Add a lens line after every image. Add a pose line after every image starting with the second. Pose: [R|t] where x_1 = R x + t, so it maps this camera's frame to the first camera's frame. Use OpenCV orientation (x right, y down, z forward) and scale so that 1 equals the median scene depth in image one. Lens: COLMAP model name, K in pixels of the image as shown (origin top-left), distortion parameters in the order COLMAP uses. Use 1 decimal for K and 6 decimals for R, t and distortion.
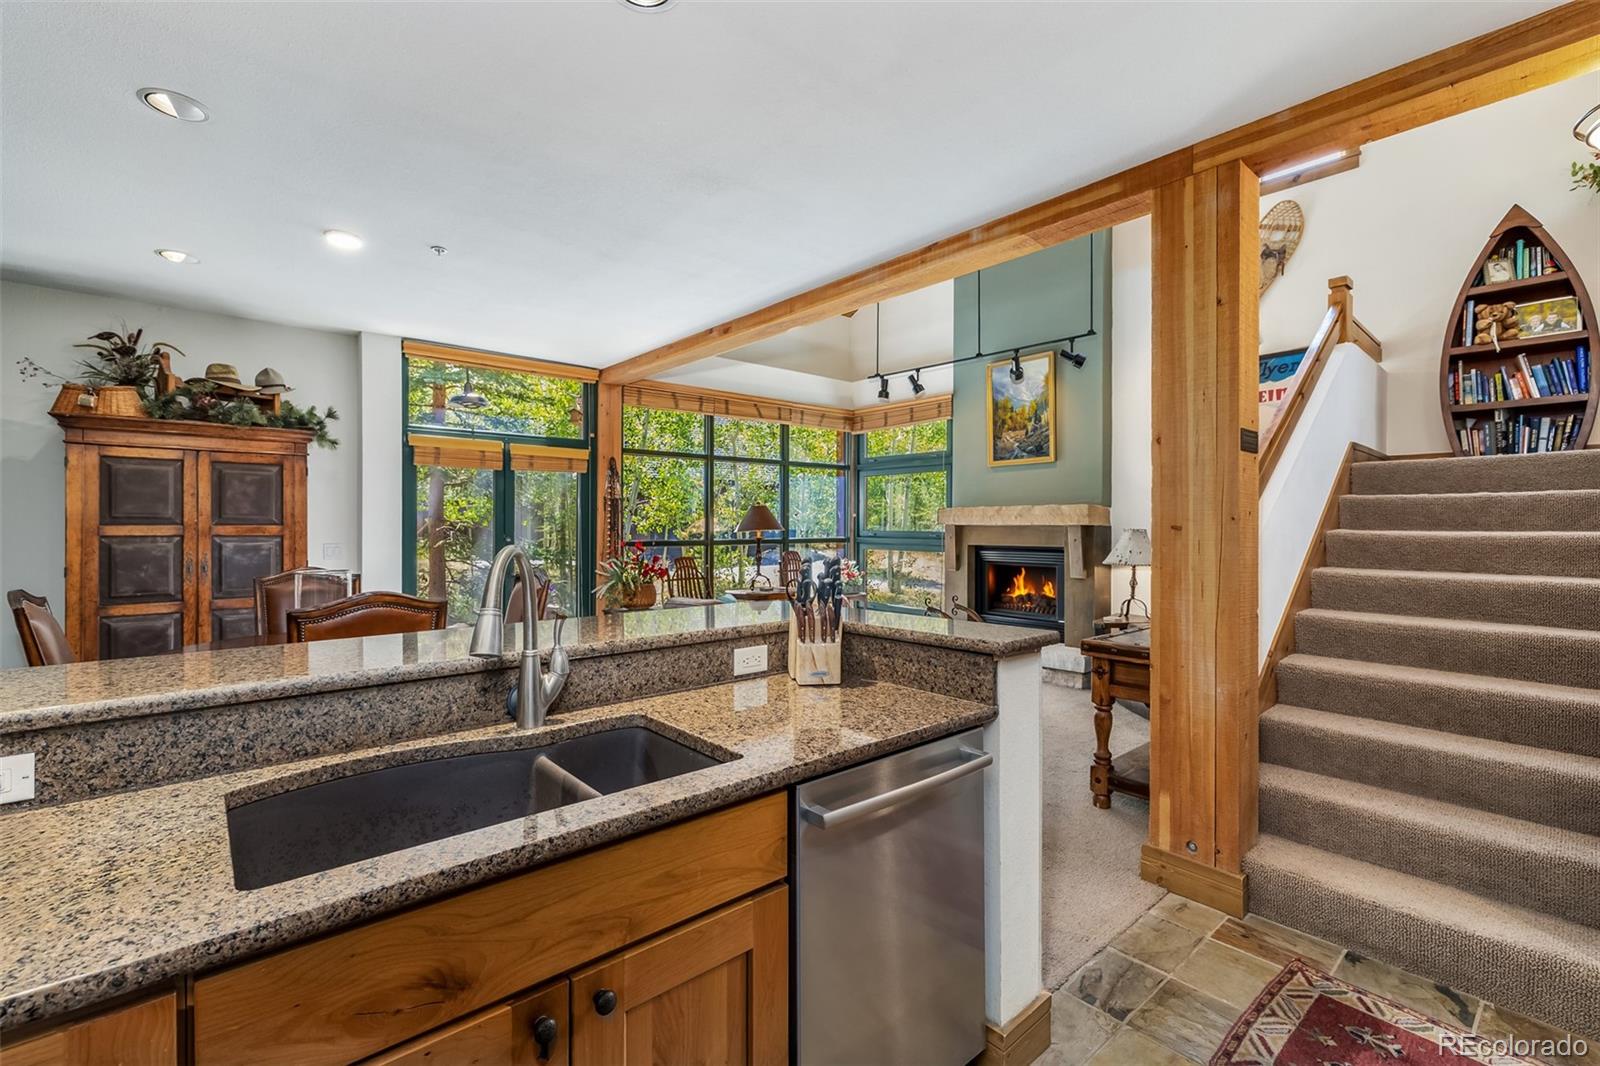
lens RADIAL K [[705.5, 0, 834.6], [0, 705.5, 526.1], [0, 0, 1]] dist [-0.000197, -0.000215]
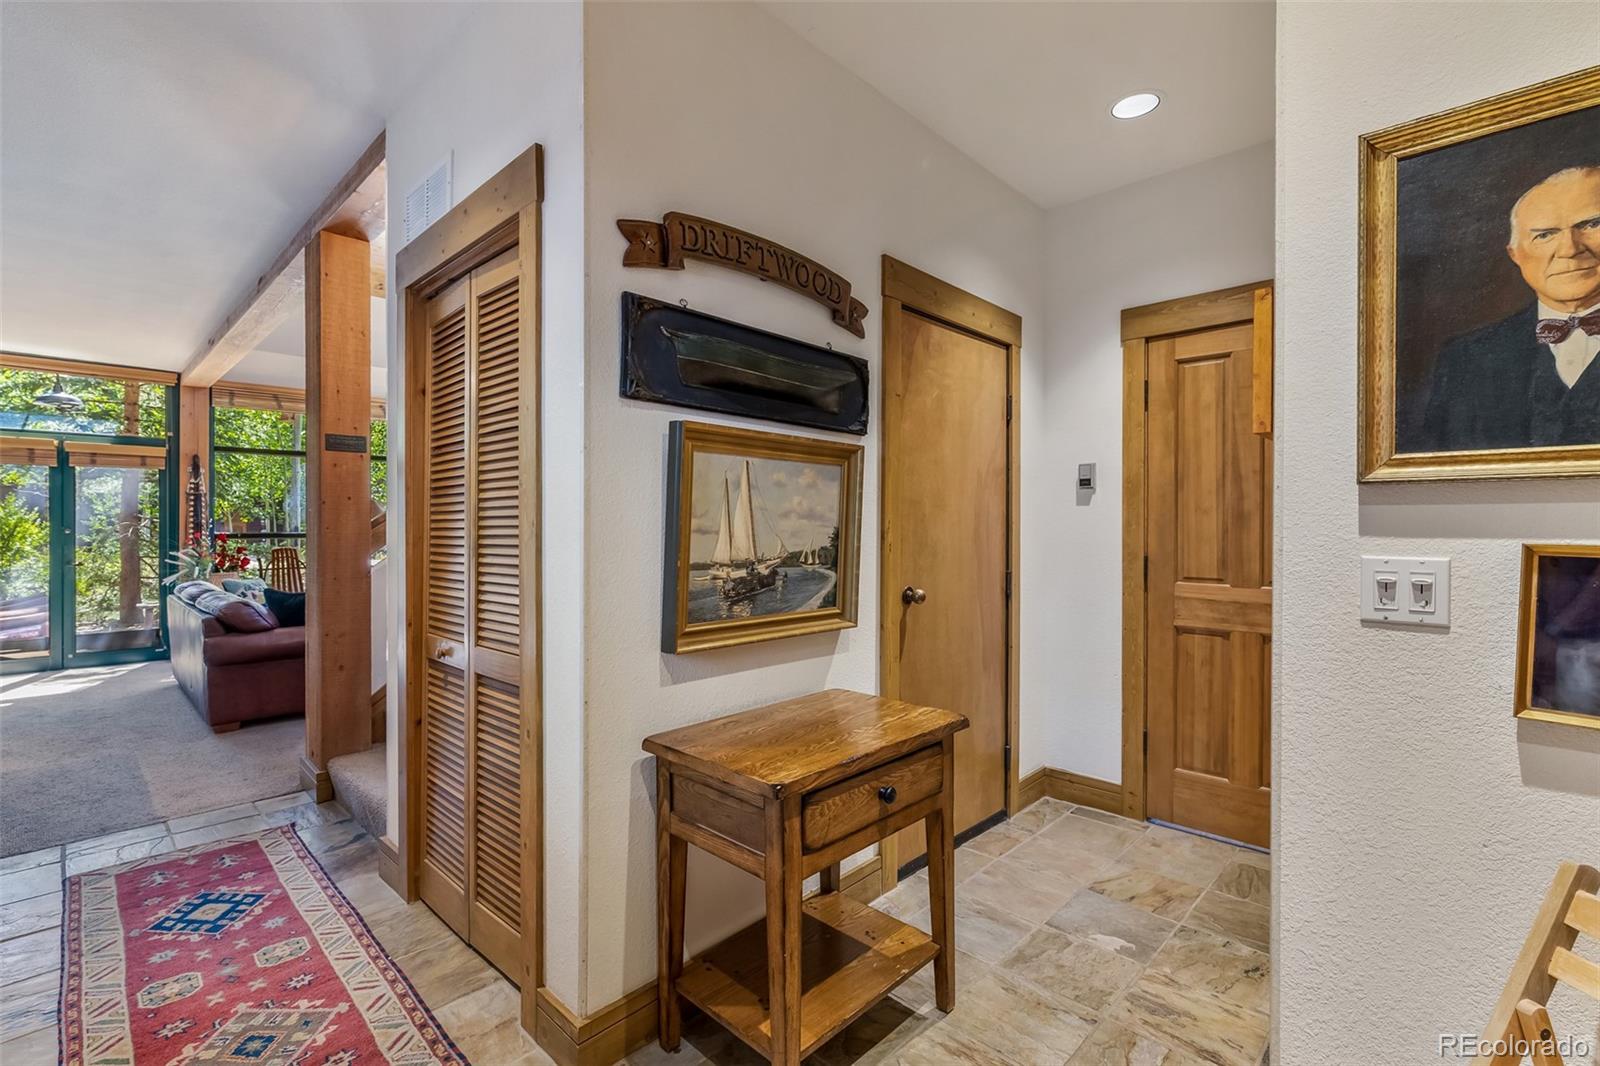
lens RADIAL K [[705.5, 0, 833.0], [0, 705.5, 528.1], [0, 0, 1]] dist [-0.000197, -0.000215]
pose [[0.995981, -0.003875, 0.089477, 0.666447], [0.003460, 0.999983, 0.004796, 0.015467], [-0.089494, -0.004467, 0.995977, -0.194284]]
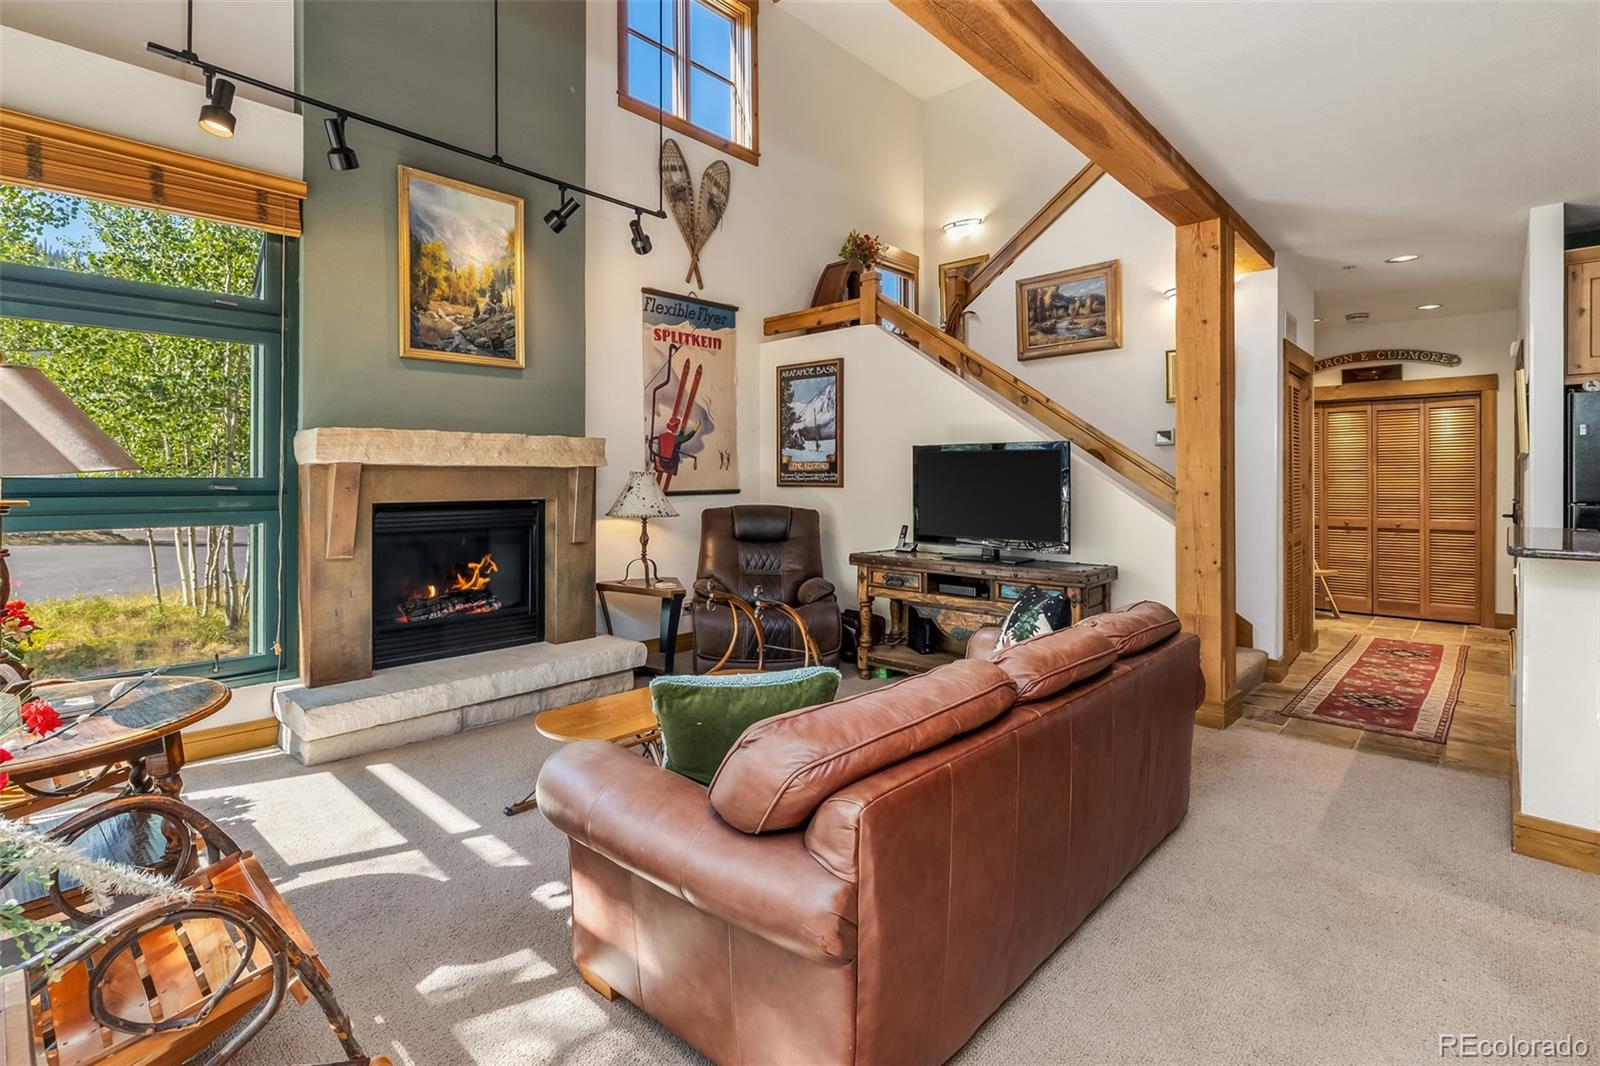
lens RADIAL K [[753.8, 0, 751.5], [0, 753.8, 474.9], [0, 0, 1]] dist [-0.008261, 0.003586]
pose [[-0.051462, 0.002367, 0.998672, -0.473656], [-0.000582, 0.999997, -0.002400, 0.008859], [-0.998675, -0.000705, -0.051461, 0.994294]]
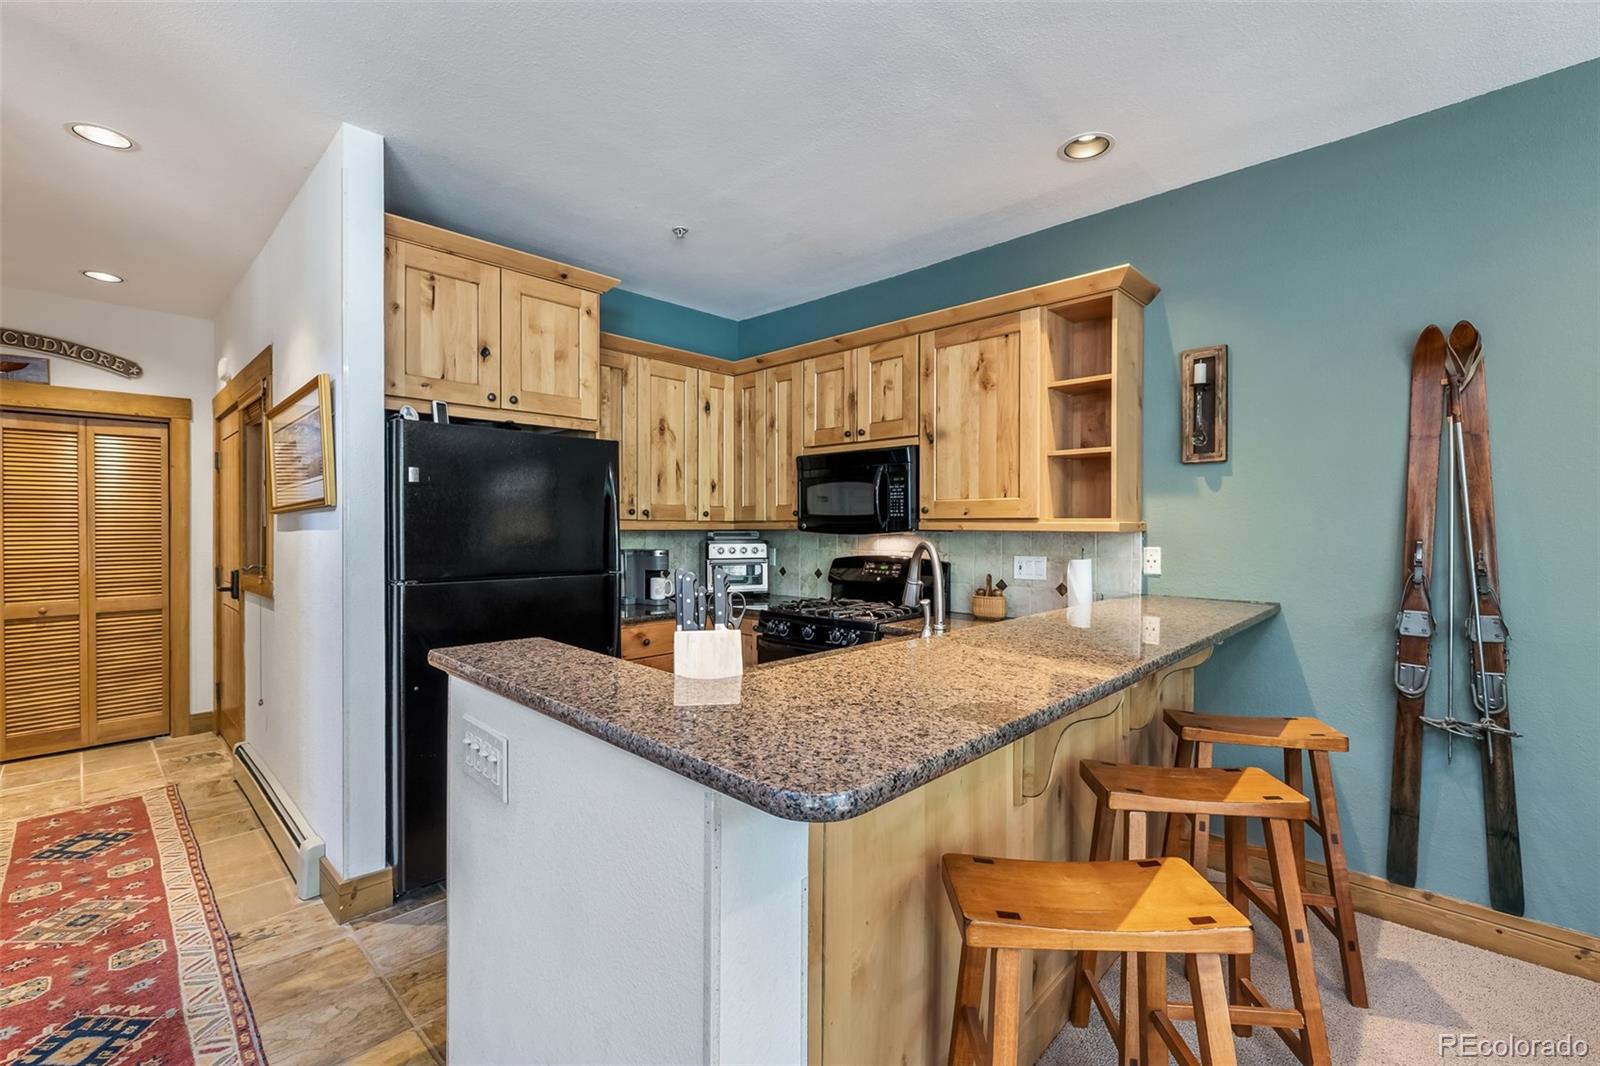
lens RADIAL K [[705.5, 0, 850.1], [0, 705.5, 533.2], [0, 0, 1]] dist [-0.000197, -0.000215]
pose [[-0.996157, -0.001750, -0.087564, -0.050005], [-0.002209, 0.999984, 0.005135, 0.000101], [0.087554, 0.005308, -0.996146, 0.658857]]
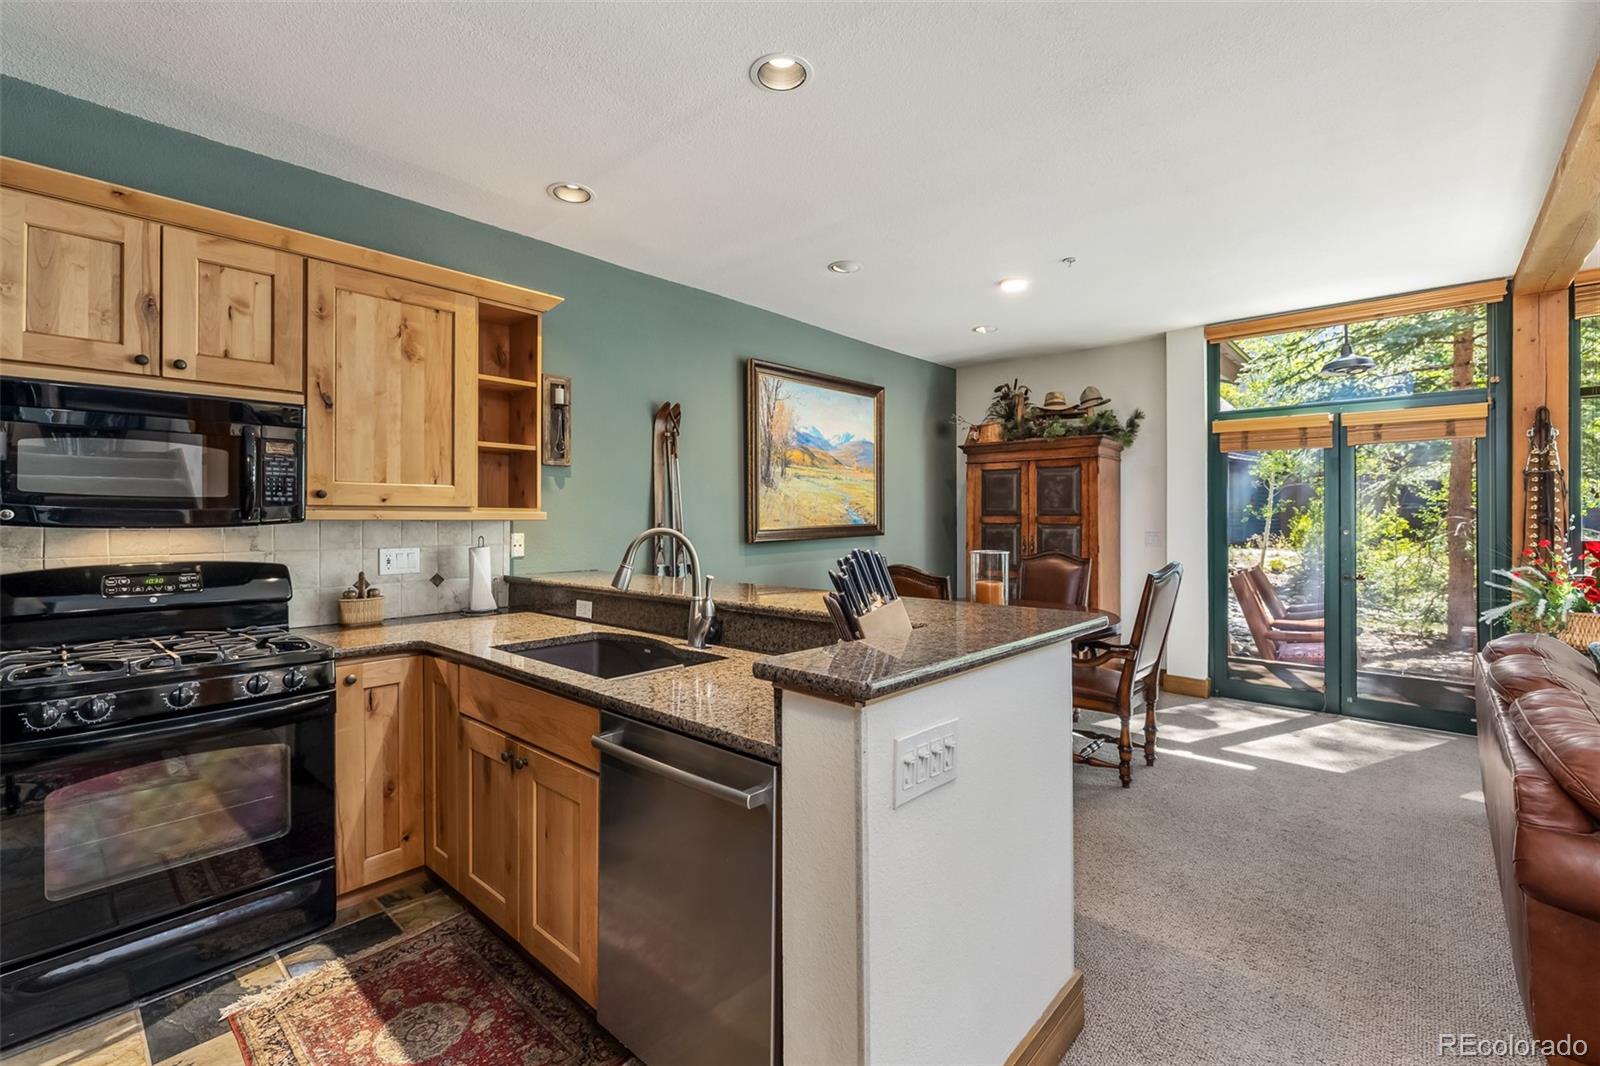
lens RADIAL K [[705.5, 0, 742.8], [0, 705.5, 513.5], [0, 0, 1]] dist [-0.000197, -0.000215]
pose [[0.060353, -0.005578, -0.998162, 0.327335], [0.003500, 0.999979, -0.005376, -0.000421], [0.998171, -0.003169, 0.060371, 0.289330]]
